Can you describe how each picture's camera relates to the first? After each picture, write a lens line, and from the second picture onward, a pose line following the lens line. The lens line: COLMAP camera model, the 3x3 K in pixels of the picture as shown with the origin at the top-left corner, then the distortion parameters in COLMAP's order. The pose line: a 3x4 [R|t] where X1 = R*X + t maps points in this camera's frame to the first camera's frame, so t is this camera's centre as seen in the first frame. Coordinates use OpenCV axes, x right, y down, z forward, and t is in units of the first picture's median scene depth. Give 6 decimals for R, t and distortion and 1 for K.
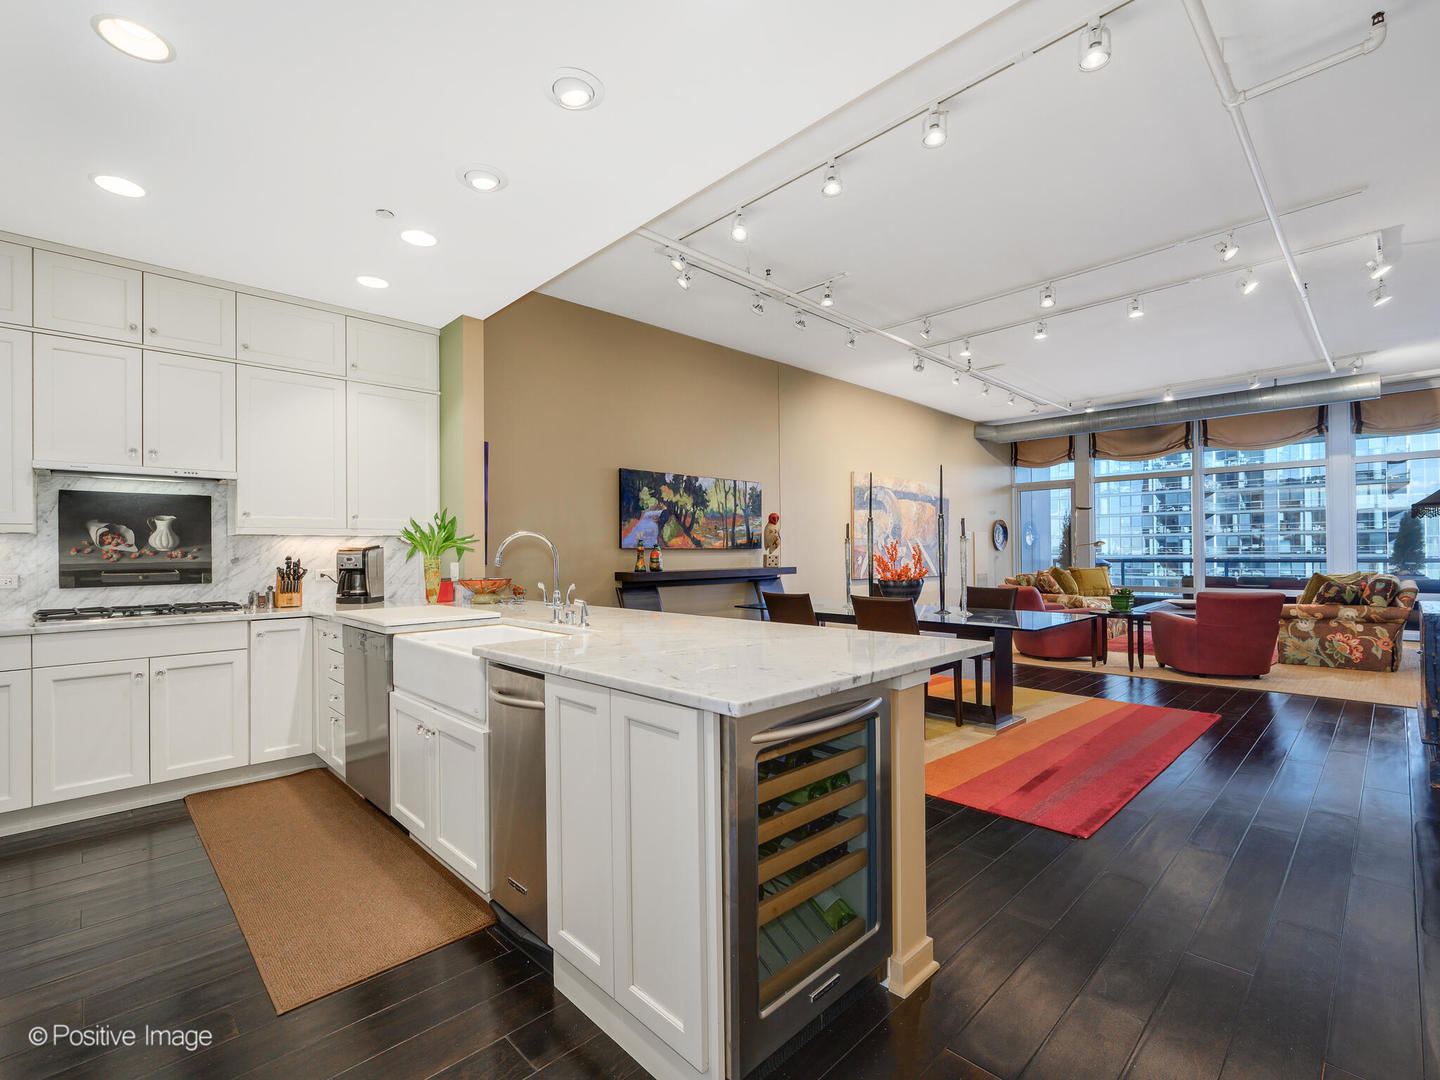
lens RADIAL K [[633.9, 0, 717.2], [0, 633.9, 550.7], [0, 0, 1]] dist [-0.001276, -0.000852]
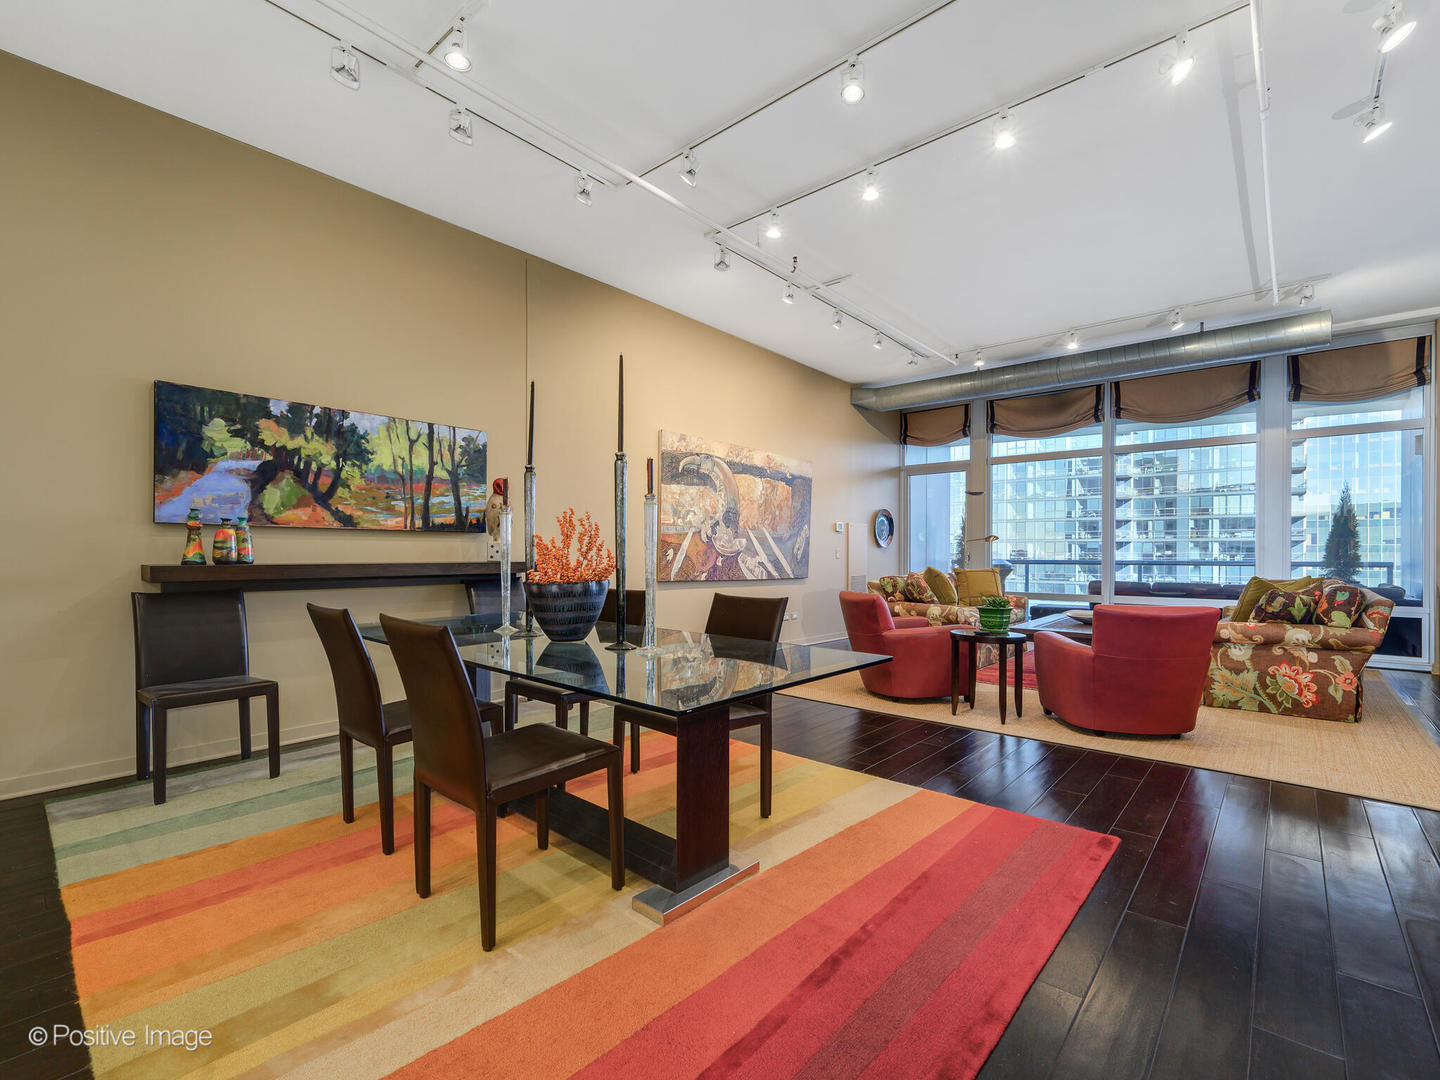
lens RADIAL K [[633.9, 0, 756.1], [0, 633.9, 556.4], [0, 0, 1]] dist [-0.001276, -0.000852]
pose [[0.991536, 0.013109, 0.129165, 0.268801], [-0.013777, 0.999896, 0.004281, 0.014458], [-0.129095, -0.006025, 0.991614, 0.328056]]
